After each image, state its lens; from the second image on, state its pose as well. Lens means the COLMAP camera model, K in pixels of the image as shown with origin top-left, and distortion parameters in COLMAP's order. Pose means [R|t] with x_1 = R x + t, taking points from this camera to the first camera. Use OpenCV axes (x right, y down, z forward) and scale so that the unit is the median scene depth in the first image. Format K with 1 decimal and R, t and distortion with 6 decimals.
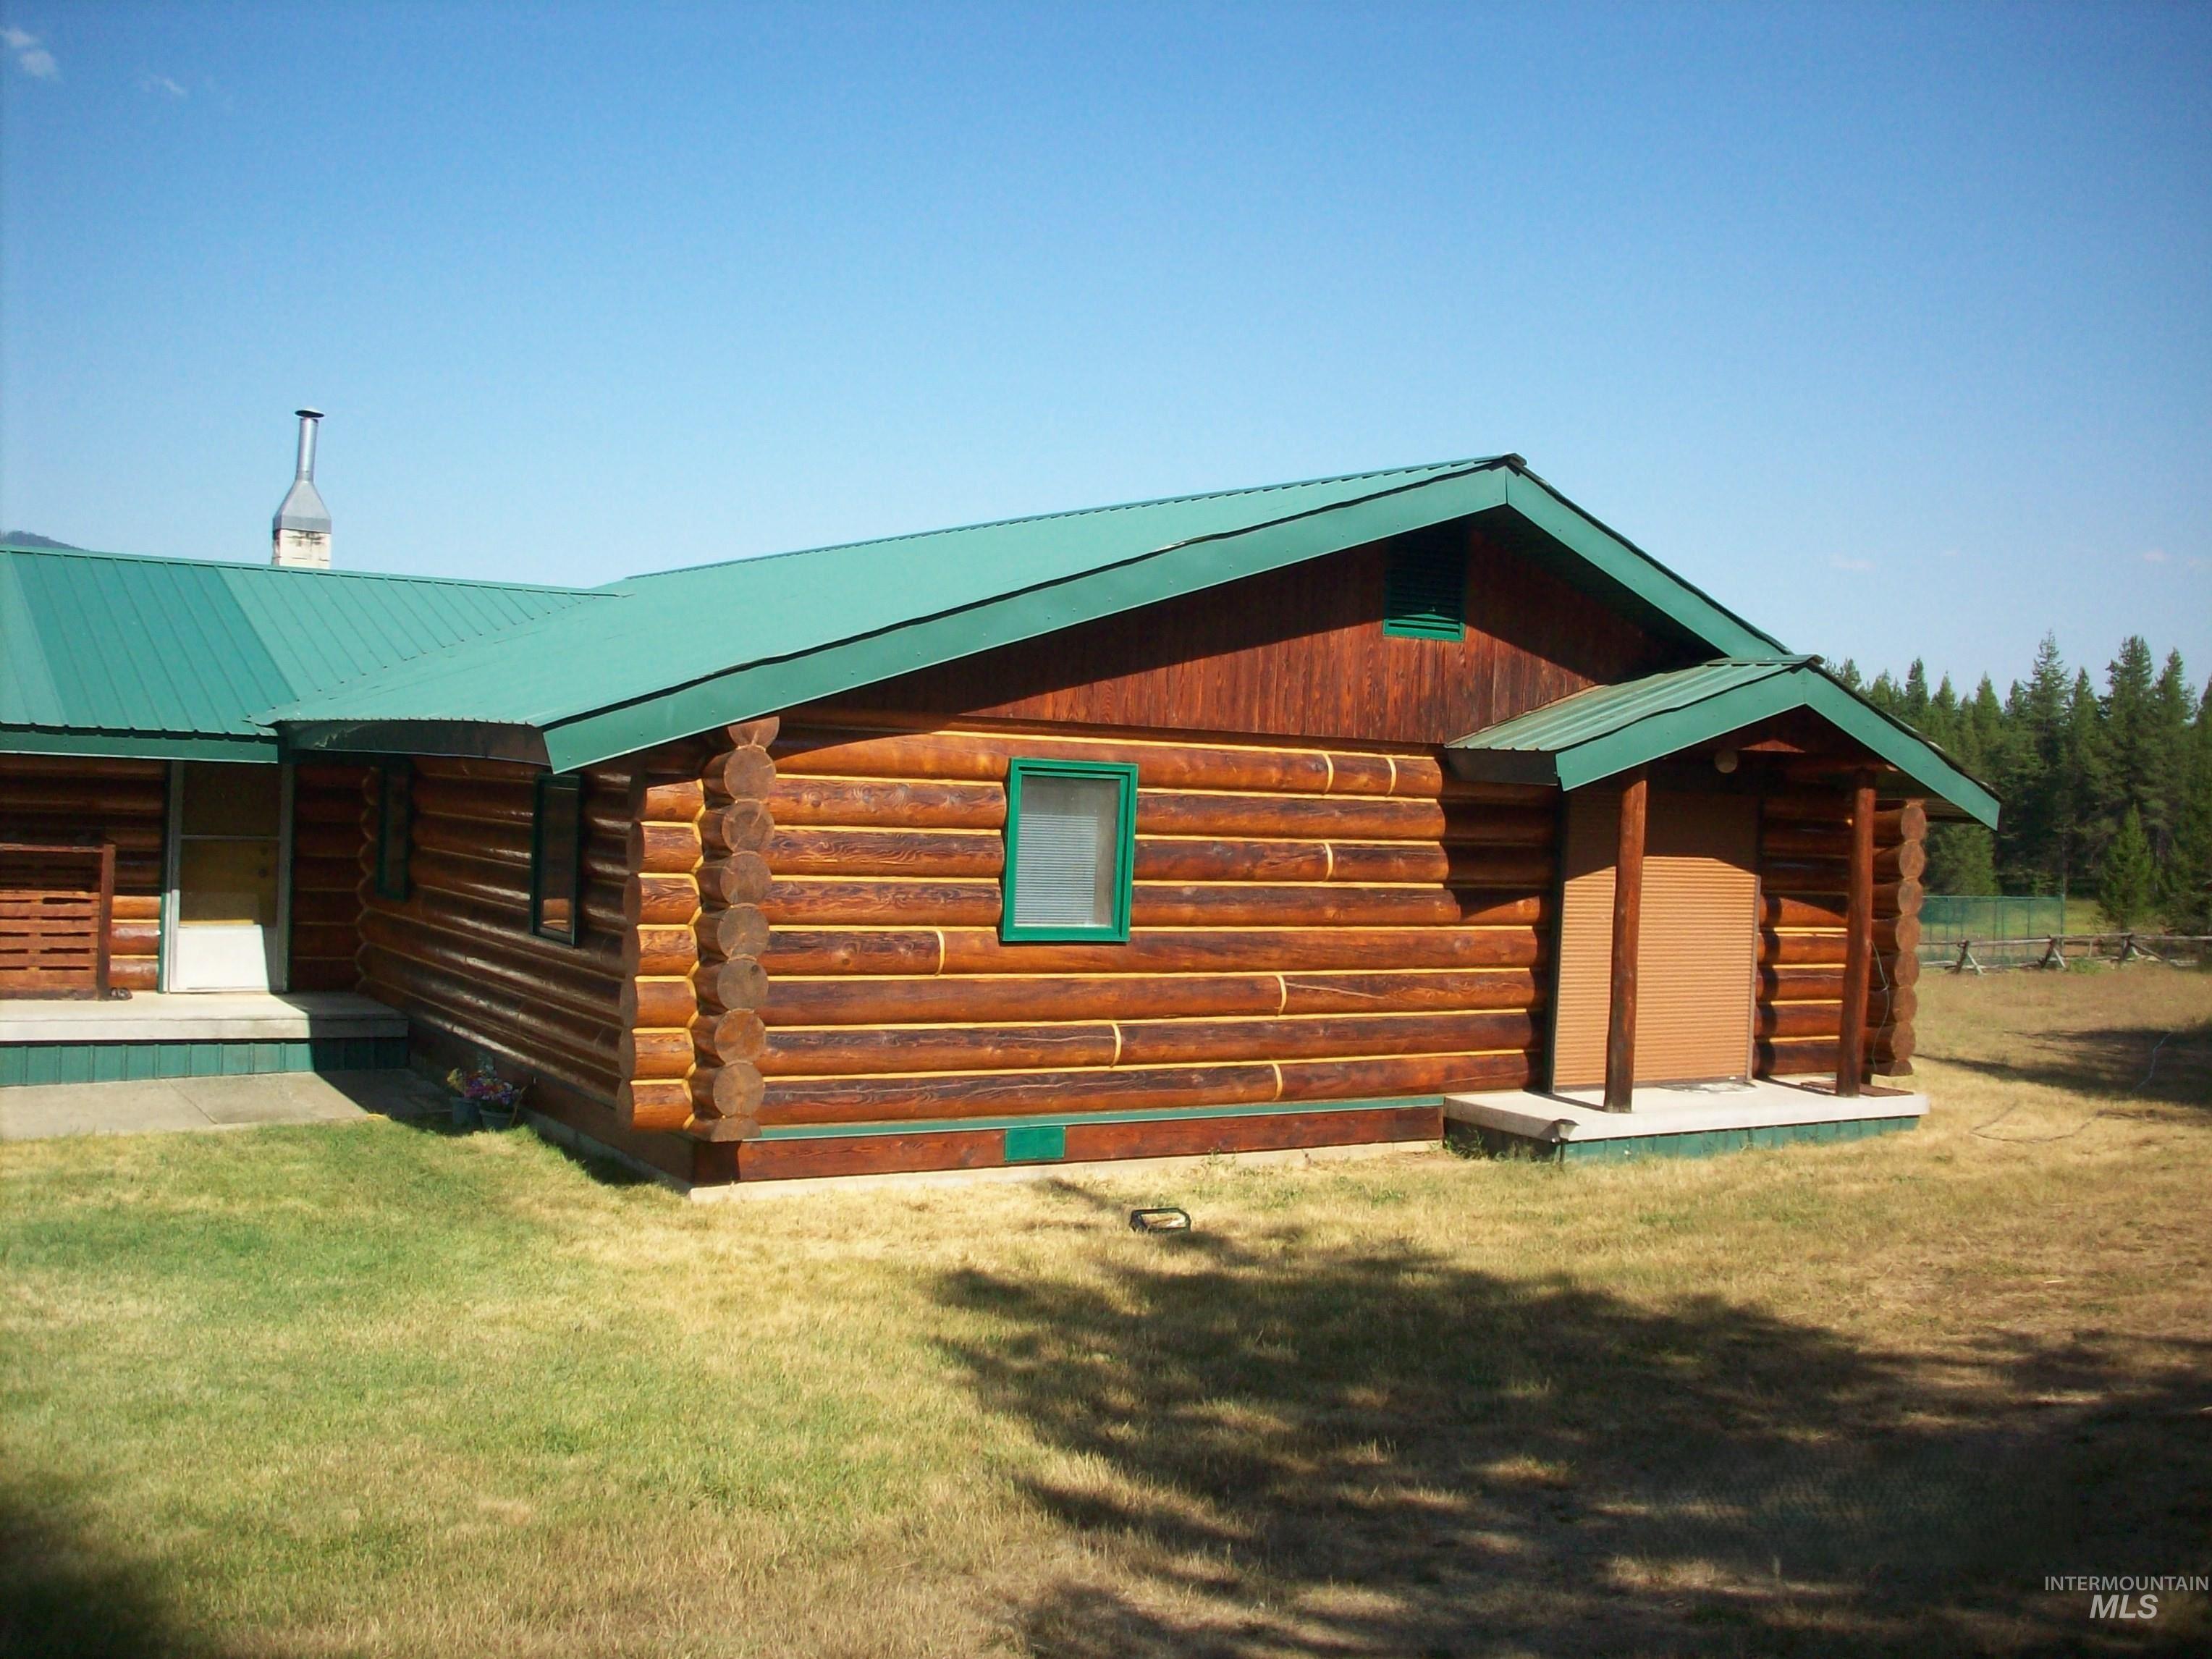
lens RADIAL K [[2342.1, 0, 1106.0], [0, 2342.1, 829.5], [0, 0, 1]] dist [-0.178422, 0.008652]
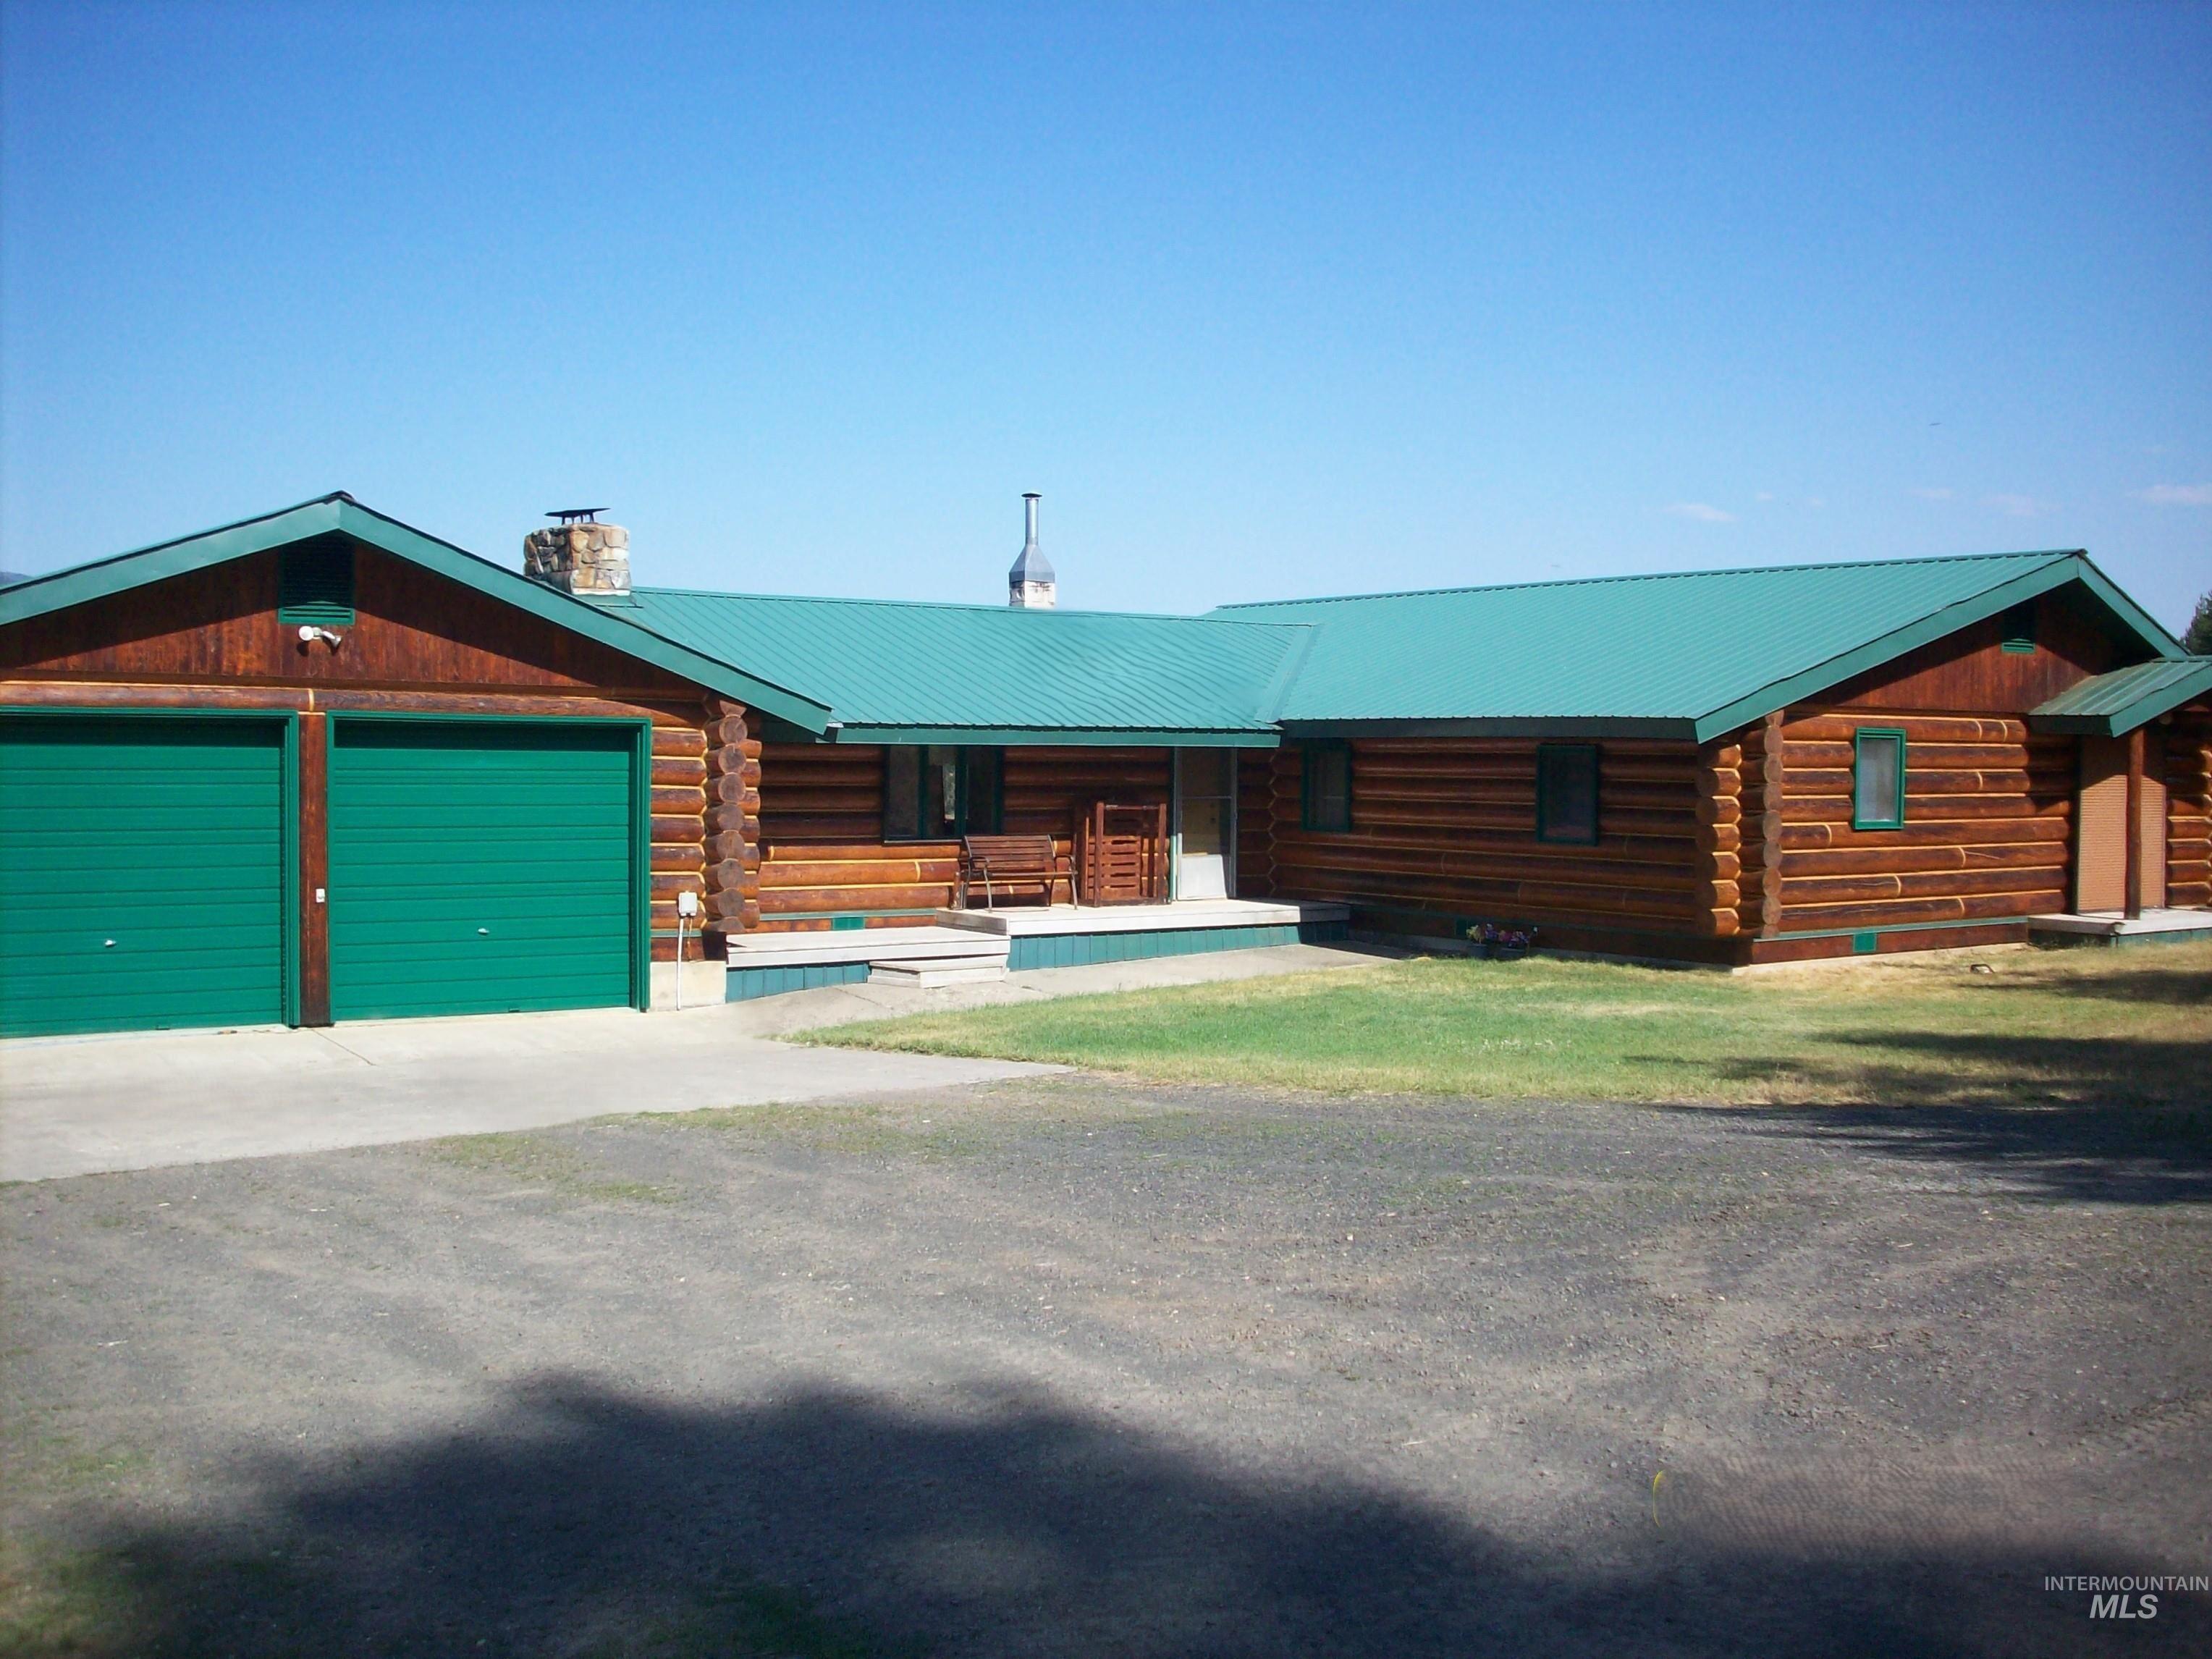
lens RADIAL K [[2342.1, 0, 1106.0], [0, 2342.1, 829.5], [0, 0, 1]] dist [-0.178422, 0.008652]
pose [[0.998063, -0.037730, 0.049455, -0.629279], [0.037149, 0.999230, 0.012615, 0.003380], [-0.049893, -0.010754, 0.998697, -0.659077]]
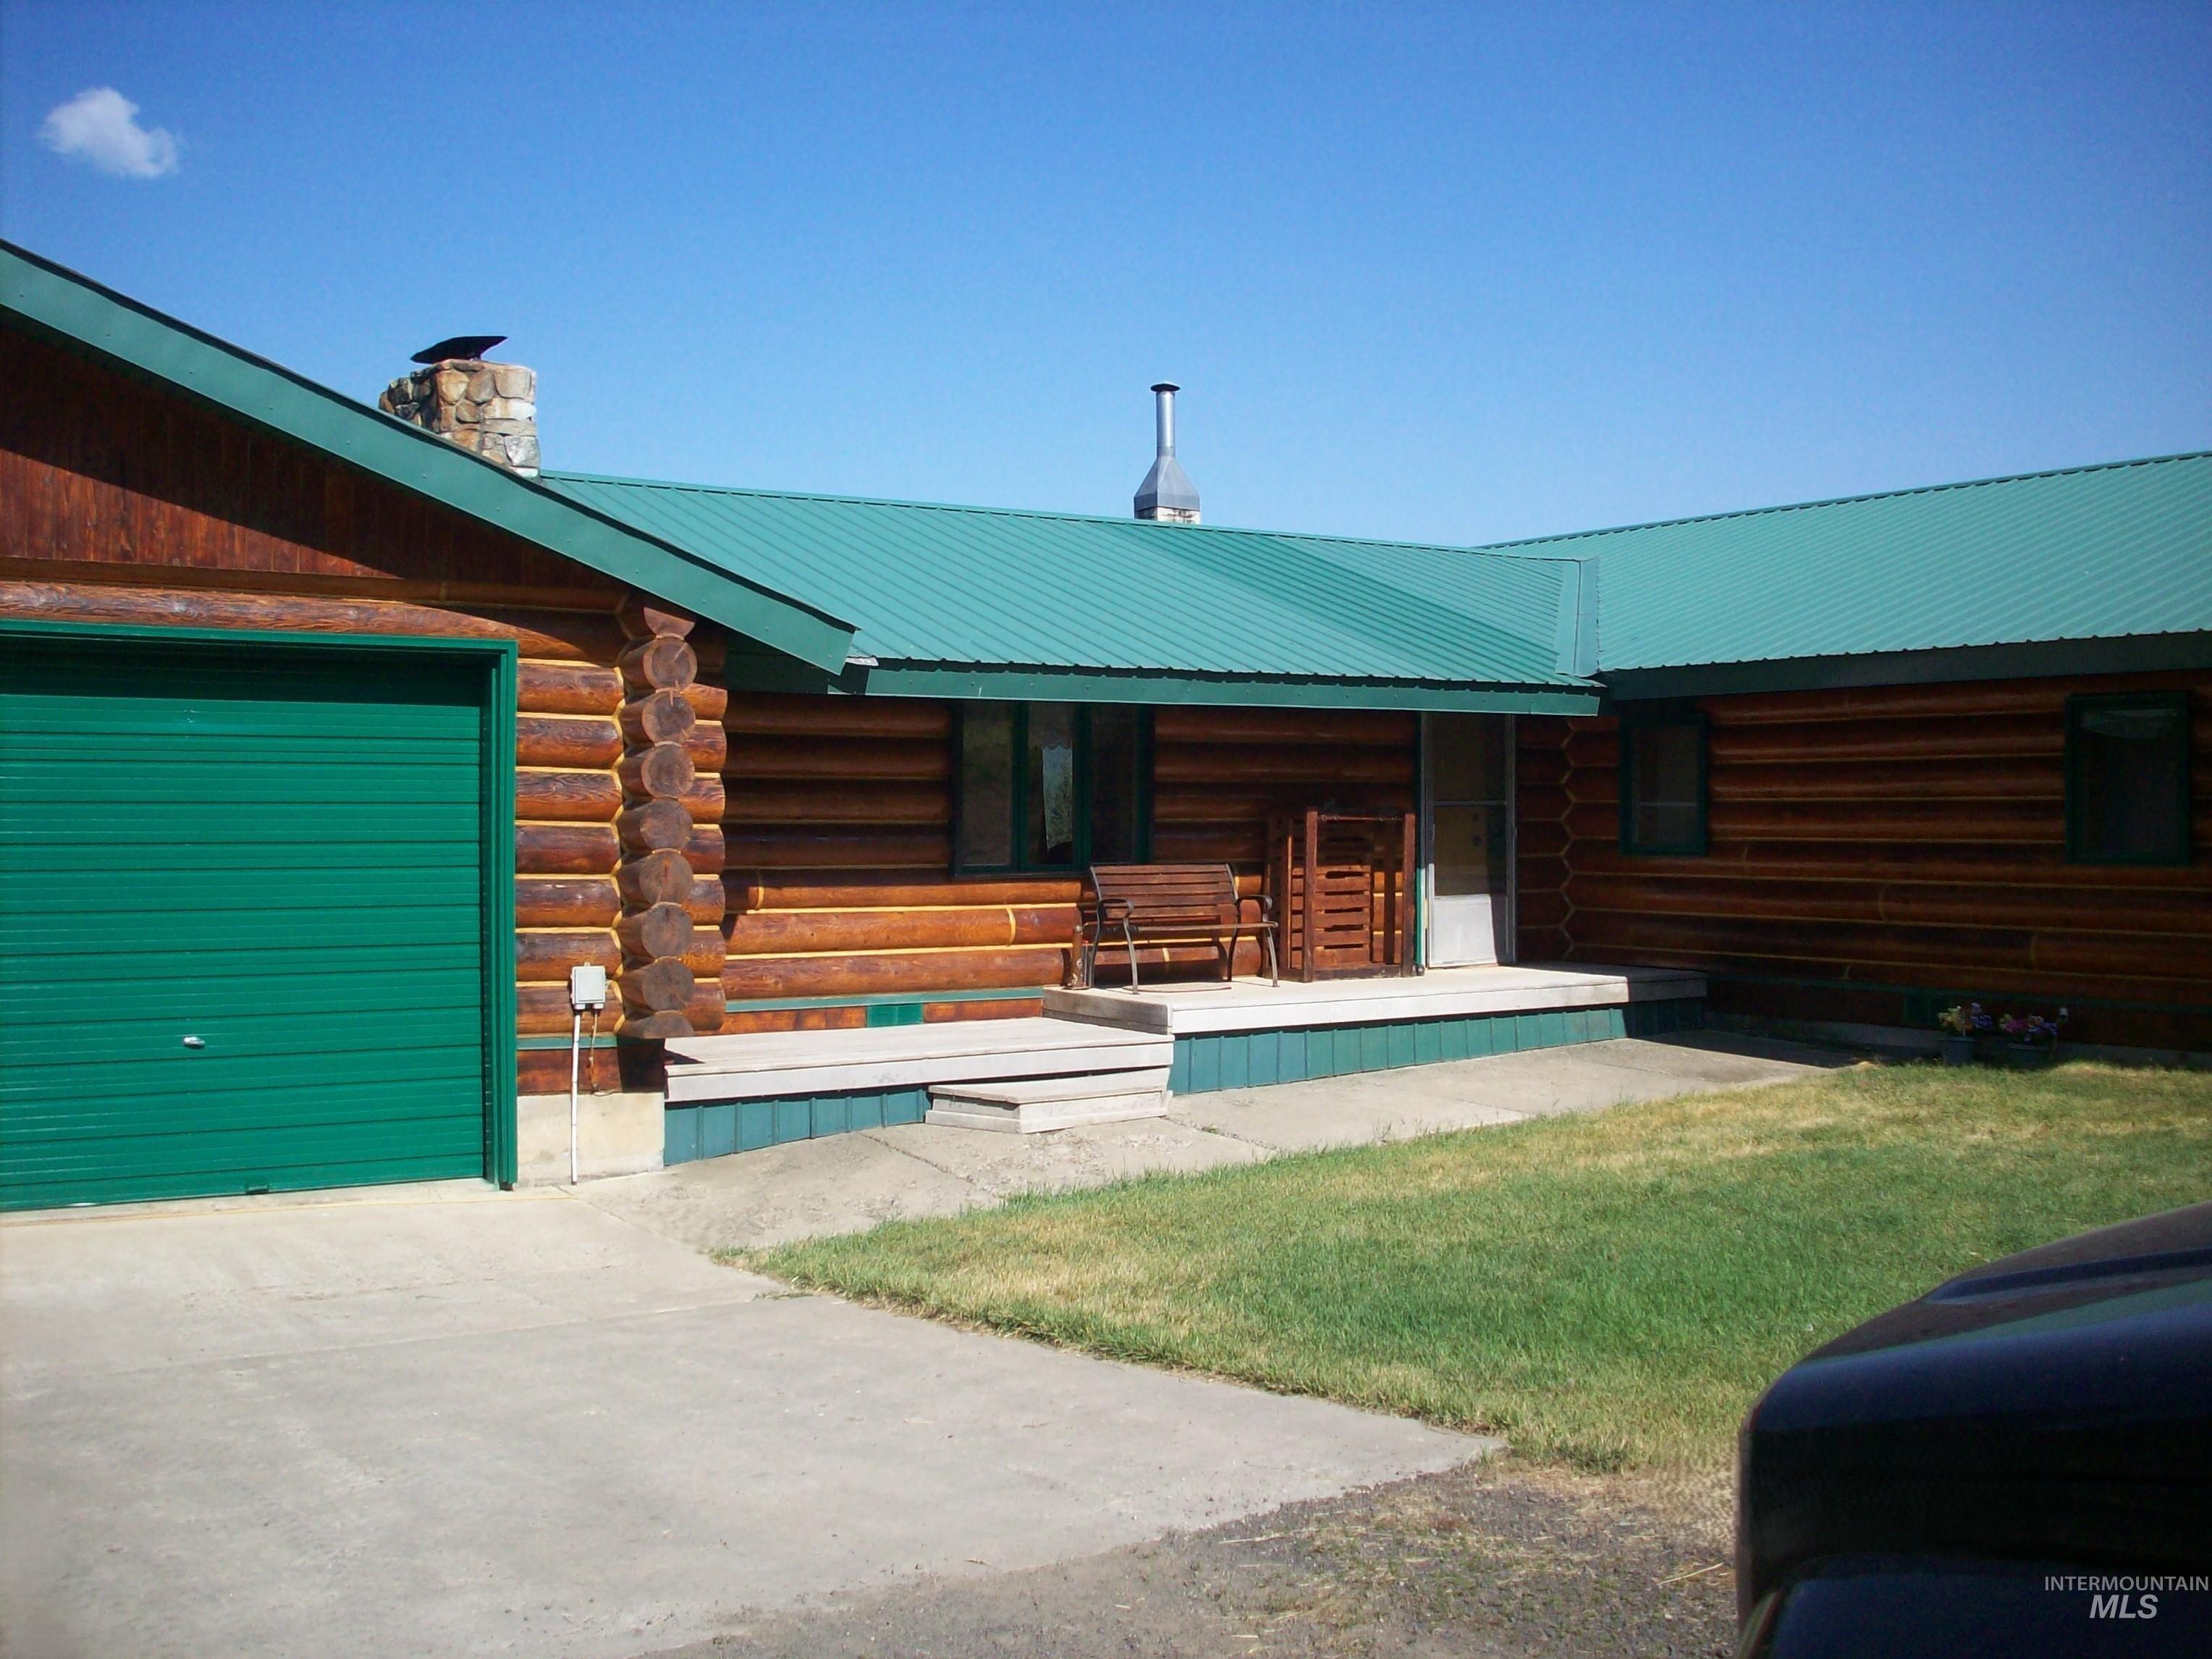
lens RADIAL K [[2342.1, 0, 1106.0], [0, 2342.1, 829.5], [0, 0, 1]] dist [-0.178422, 0.008652]
pose [[0.998785, -0.046588, 0.016074, -0.656666], [0.046808, 0.998811, -0.013601, 0.024732], [-0.015421, 0.014337, 0.999778, 0.036720]]
